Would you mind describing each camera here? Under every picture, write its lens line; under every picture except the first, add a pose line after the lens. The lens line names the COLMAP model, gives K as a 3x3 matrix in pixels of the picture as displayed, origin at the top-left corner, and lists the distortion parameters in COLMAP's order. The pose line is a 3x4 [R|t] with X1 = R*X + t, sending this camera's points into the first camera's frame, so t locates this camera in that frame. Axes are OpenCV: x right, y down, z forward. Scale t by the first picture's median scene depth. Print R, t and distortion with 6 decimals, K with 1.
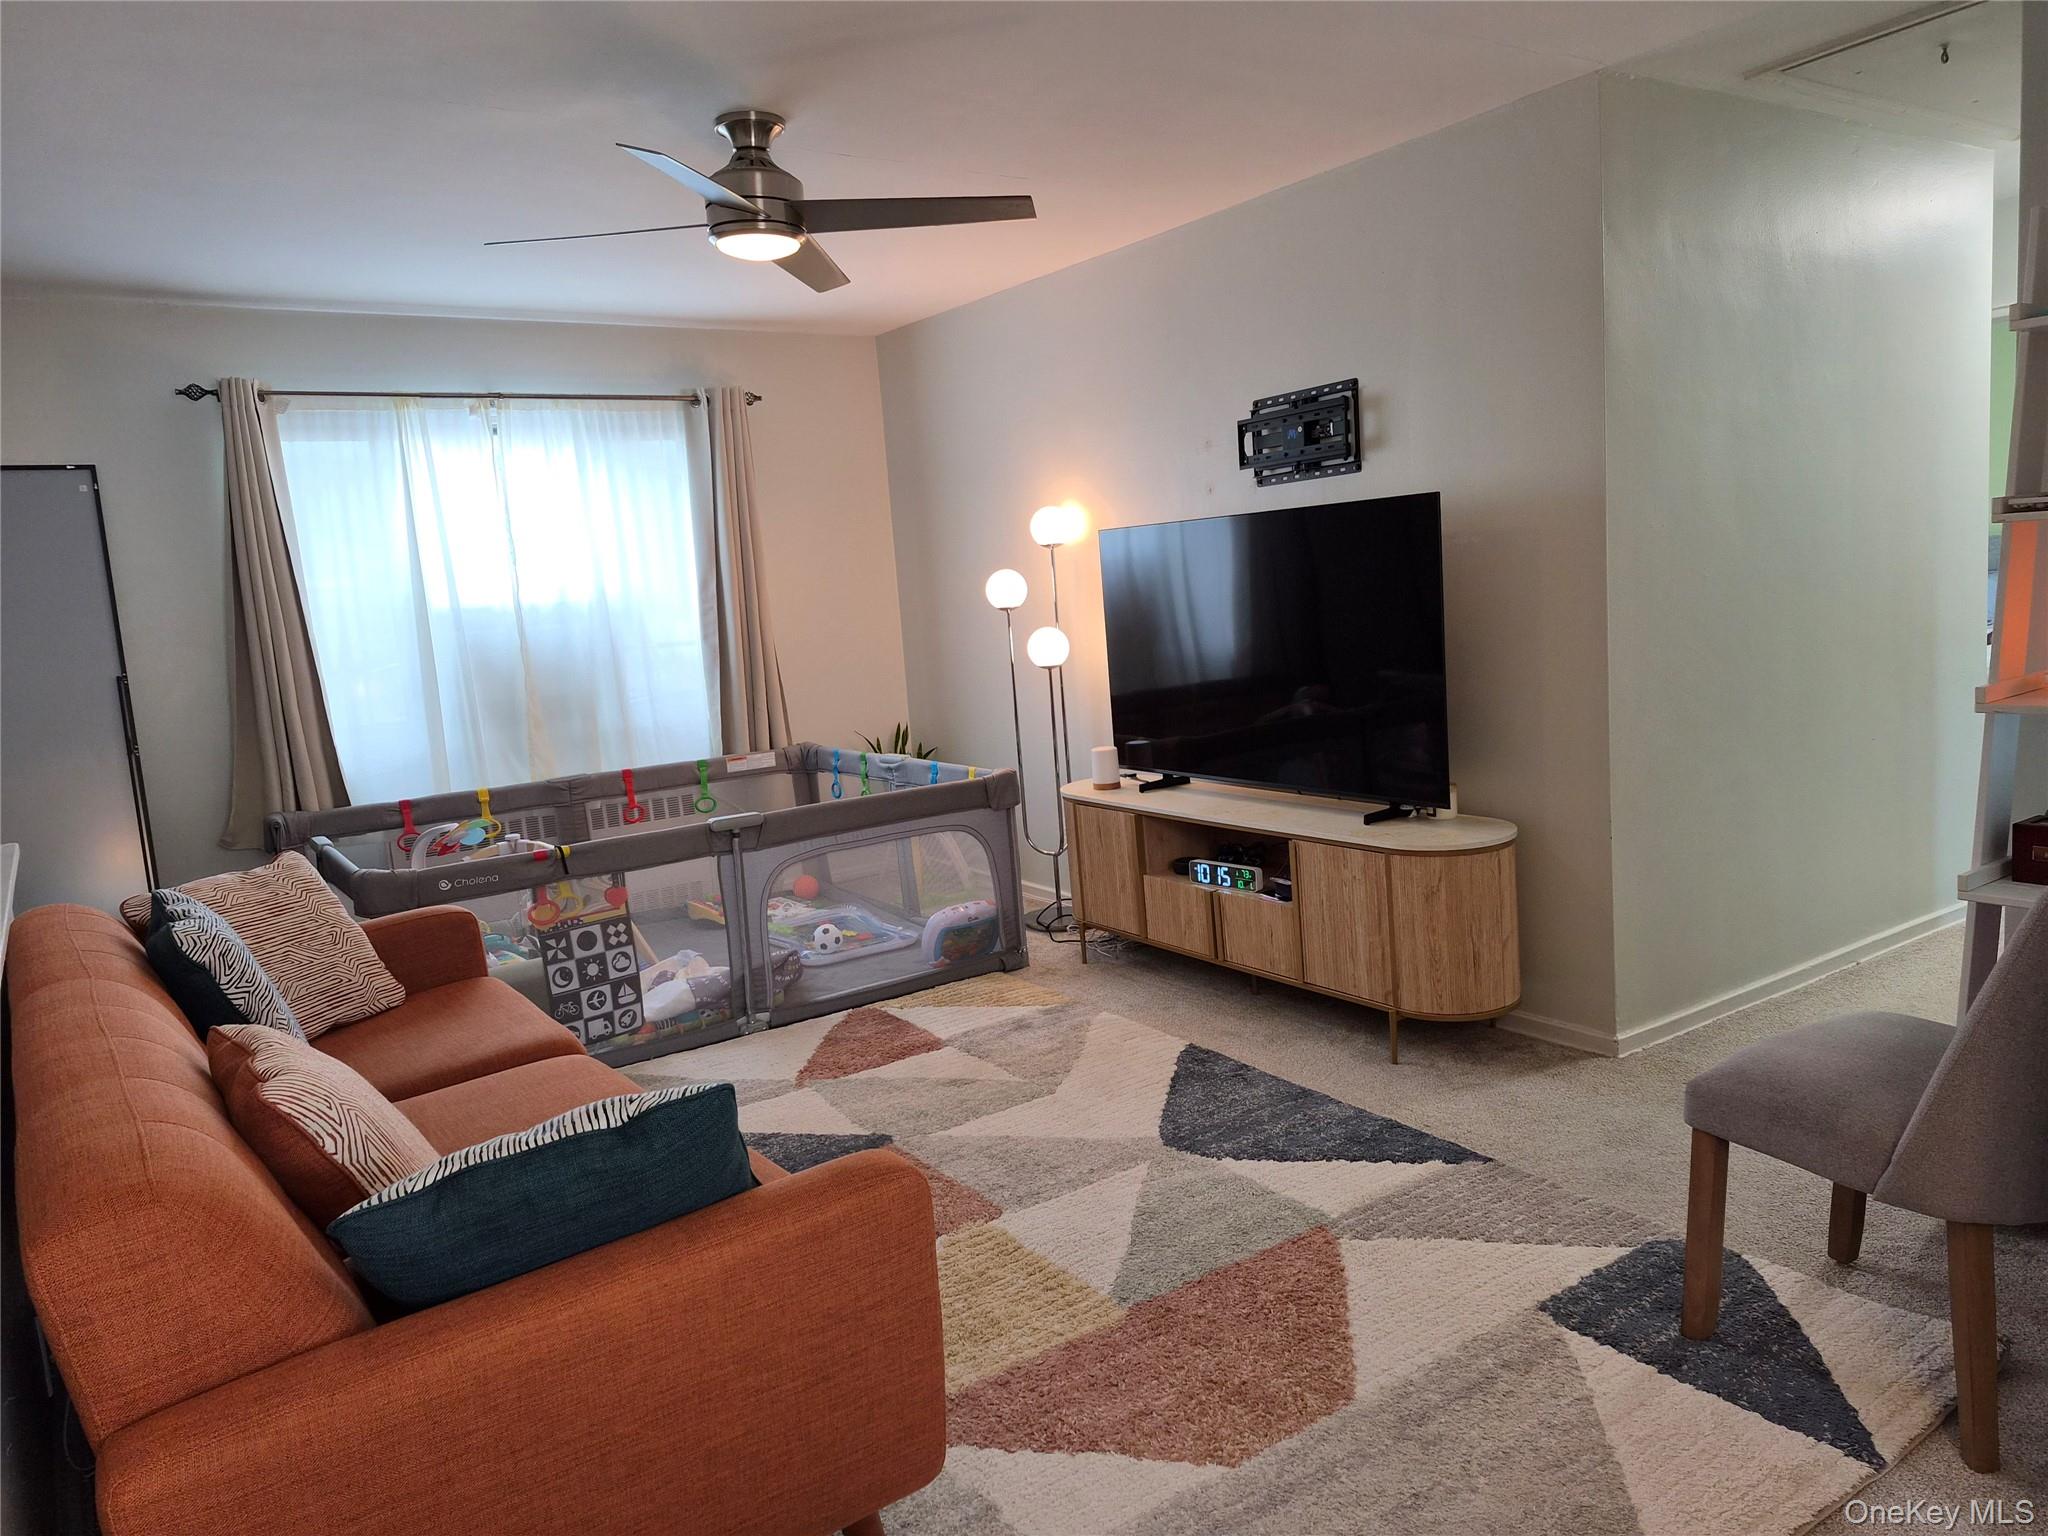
lens RADIAL K [[1410.4, 0, 1025.7], [0, 1410.4, 760.8], [0, 0, 1]] dist [0.094209, -0.106049]
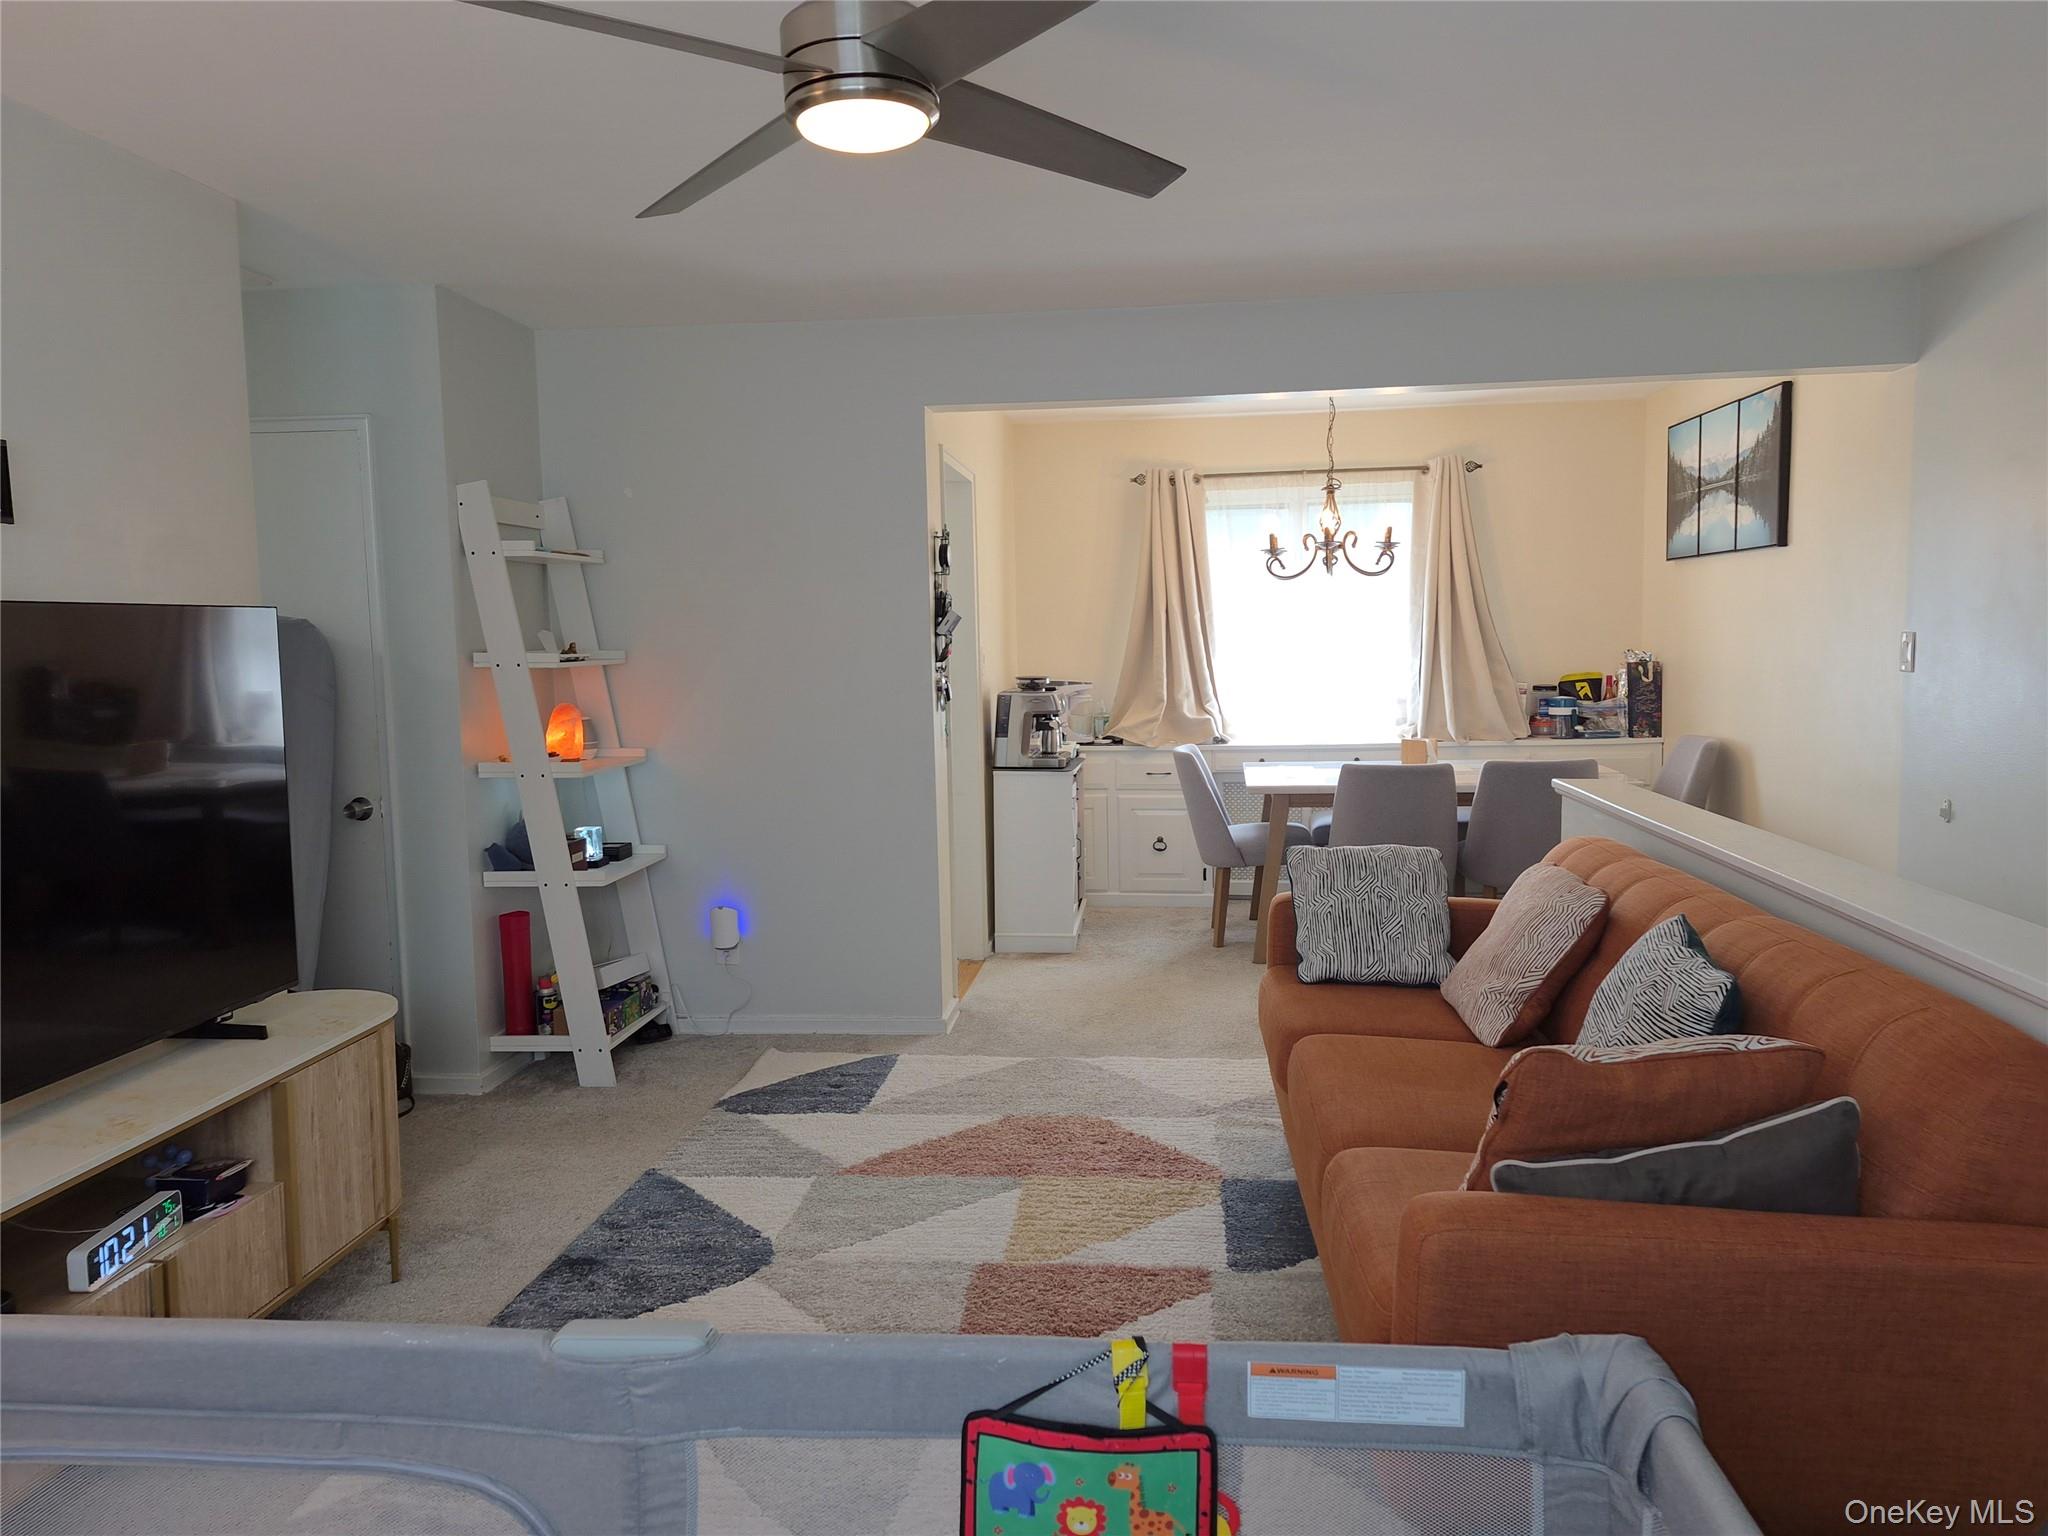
lens RADIAL K [[1410.4, 0, 1038.9], [0, 1410.4, 766.8], [0, 0, 1]] dist [0.094209, -0.106049]
pose [[-0.763850, 0.020116, 0.645081, -0.529017], [0.155922, 0.975658, 0.154205, -0.139549], [-0.626276, 0.218372, -0.748393, 1.217674]]
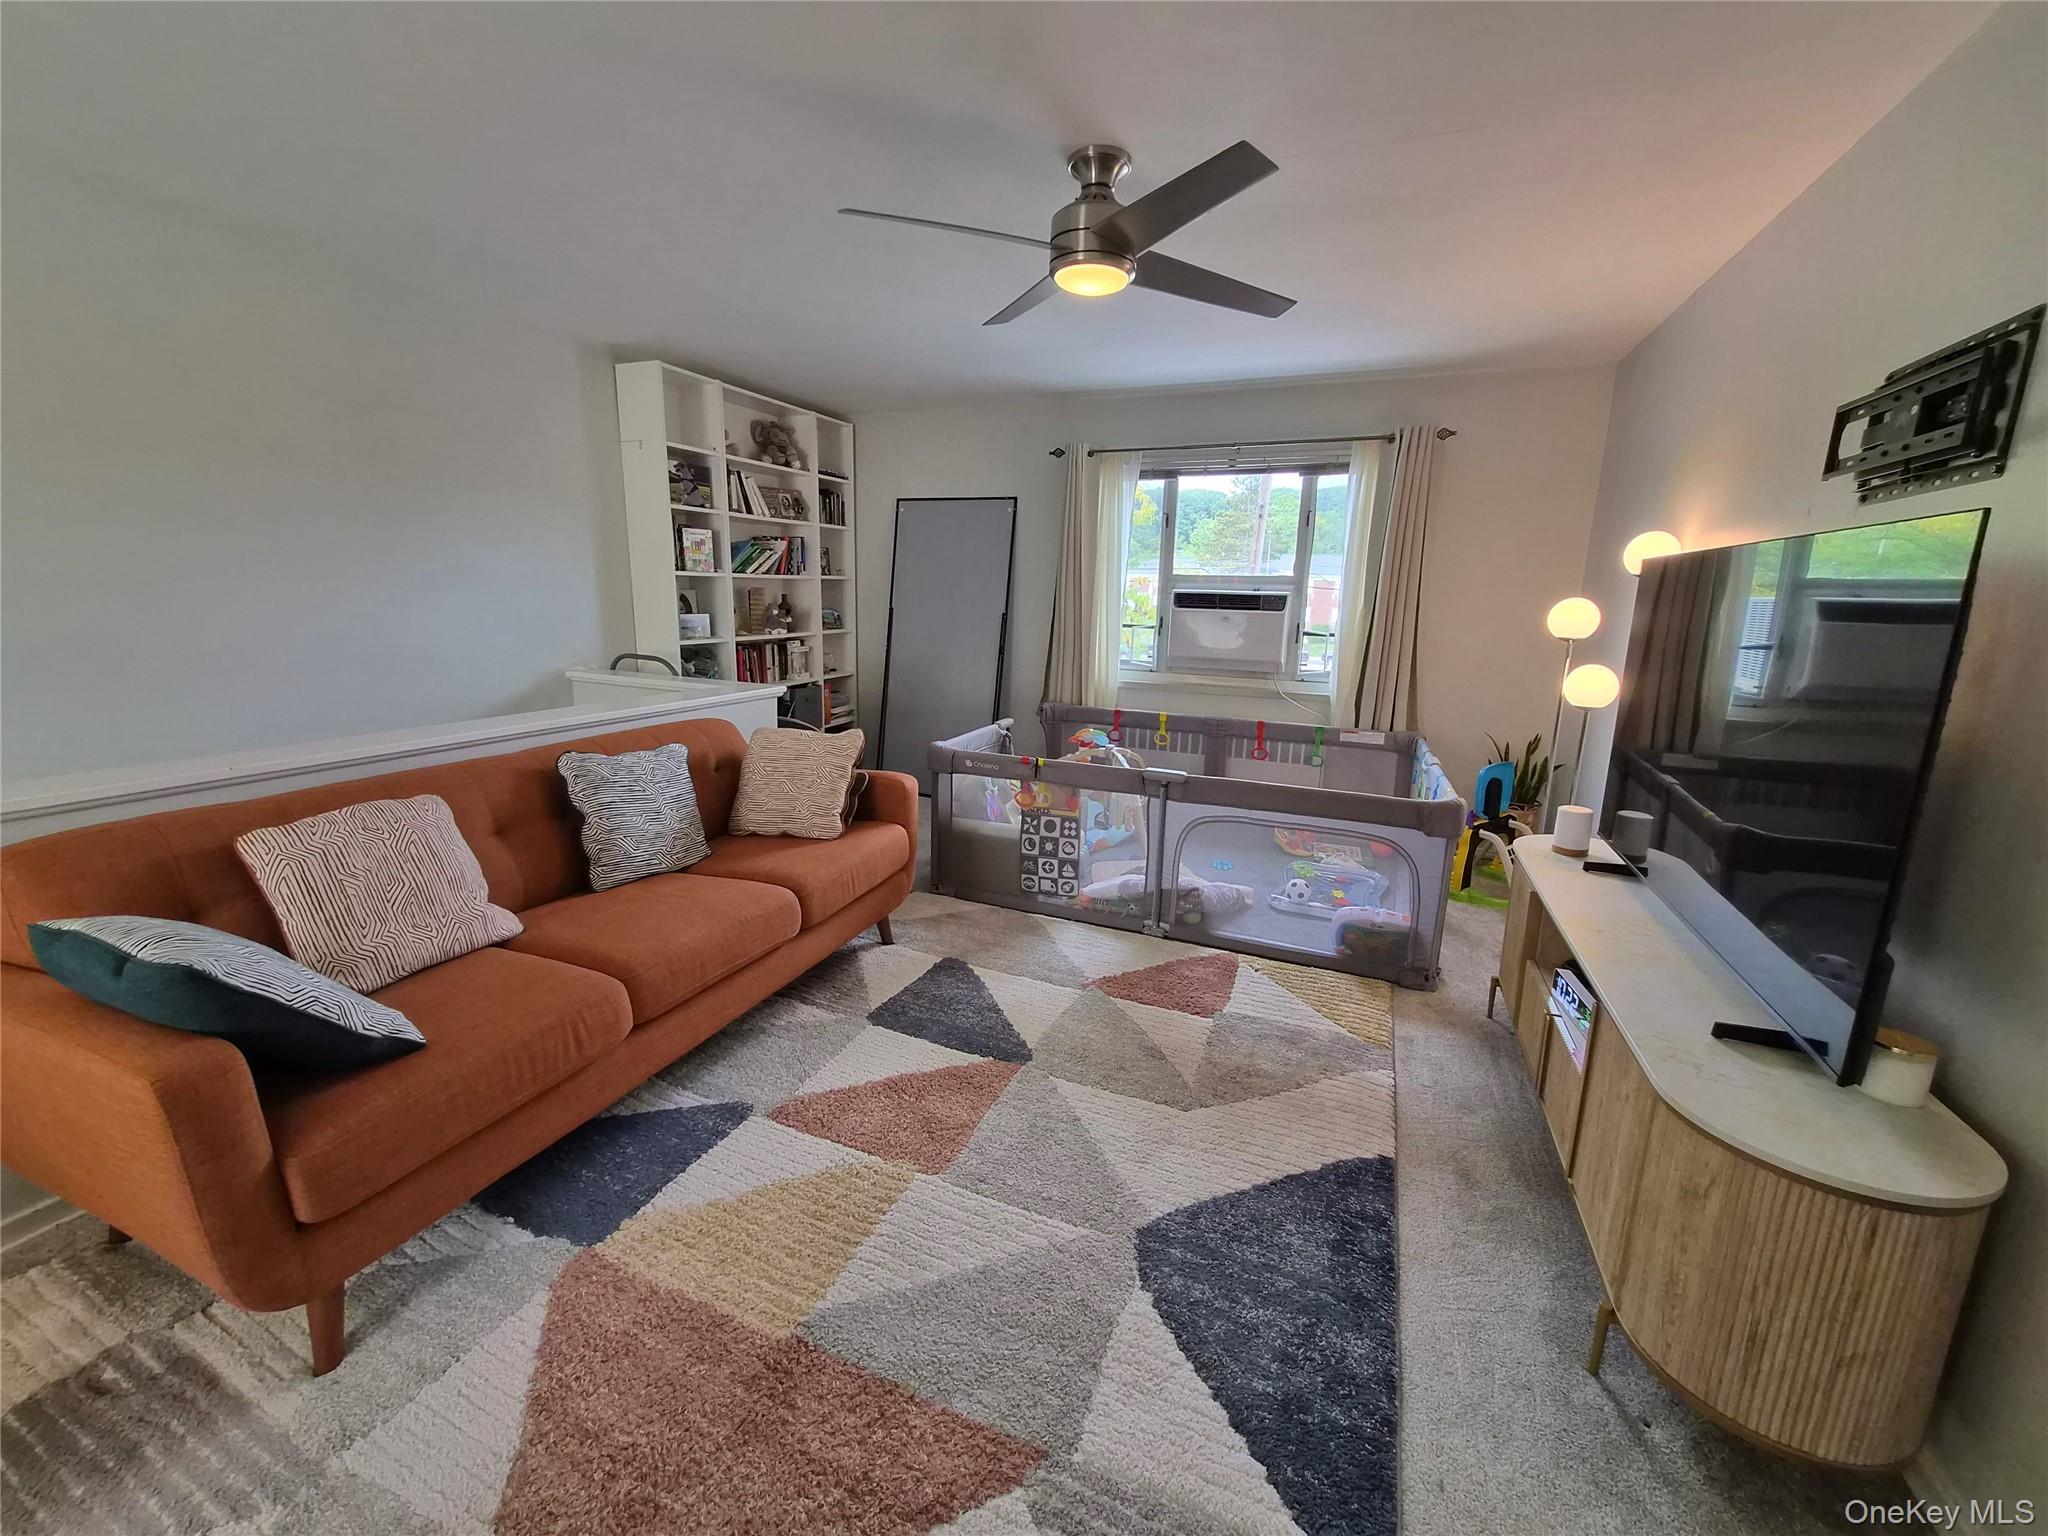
lens RADIAL K [[809.7, 0, 1017.2], [0, 809.7, 766.9], [0, 0, 1]] dist [0.000418, 0.000610]
pose [[0.538645, 0.258504, -0.801896, 0.317868], [-0.173167, 0.965416, 0.194899, -0.086393], [0.824545, 0.033881, 0.564781, 0.499166]]
